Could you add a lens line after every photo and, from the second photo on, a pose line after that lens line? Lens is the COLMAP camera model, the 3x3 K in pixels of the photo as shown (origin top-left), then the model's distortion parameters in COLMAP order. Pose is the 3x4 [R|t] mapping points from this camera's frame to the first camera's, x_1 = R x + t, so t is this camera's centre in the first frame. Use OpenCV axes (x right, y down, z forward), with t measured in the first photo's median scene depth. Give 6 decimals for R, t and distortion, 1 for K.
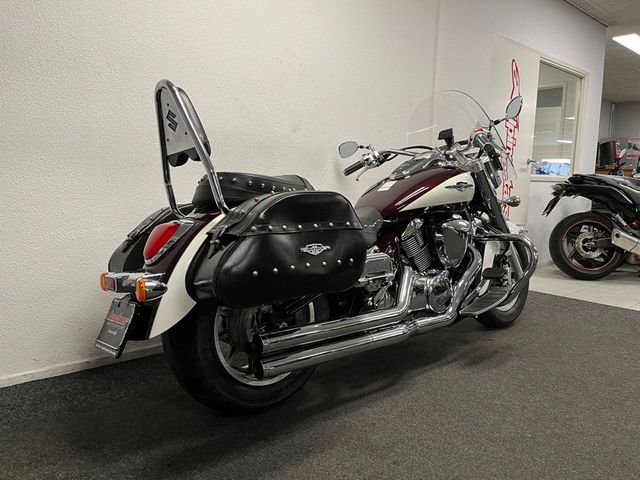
lens RADIAL K [[486.7, 0, 323.8], [0, 486.7, 236.3], [0, 0, 1]] dist [0.038294, -0.041143]
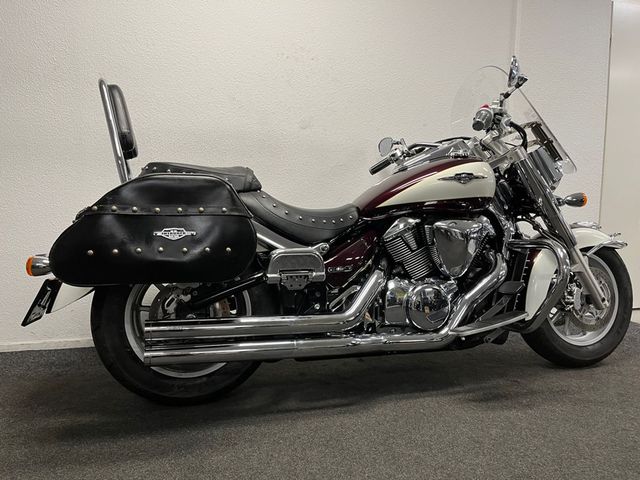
lens RADIAL K [[486.7, 0, 315.7], [0, 486.7, 239.4], [0, 0, 1]] dist [0.038294, -0.041143]
pose [[0.904104, 0.023003, -0.426692, 0.413347], [-0.039952, 0.998726, -0.030810, 0.036185], [0.425440, 0.044903, 0.903872, 0.162135]]
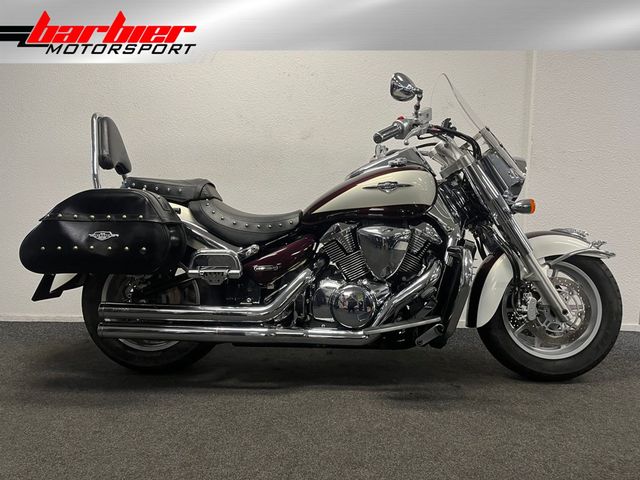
lens RADIAL K [[486.7, 0, 321.0], [0, 486.7, 238.6], [0, 0, 1]] dist [0.038294, -0.041143]
pose [[0.734709, 0.044109, -0.676947, 0.790397], [-0.067167, 0.997711, -0.007889, 0.004423], [0.675050, 0.051265, 0.735989, 0.295538]]
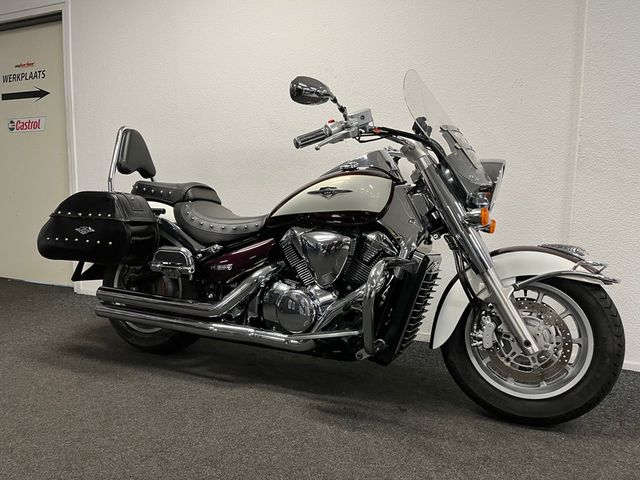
lens RADIAL K [[486.7, 0, 321.4], [0, 486.7, 241.2], [0, 0, 1]] dist [0.038294, -0.041143]
pose [[0.433326, 0.077659, -0.897885, 1.045446], [-0.111900, 0.993207, 0.031900, -0.043943], [0.894263, 0.086650, 0.439073, 0.638701]]
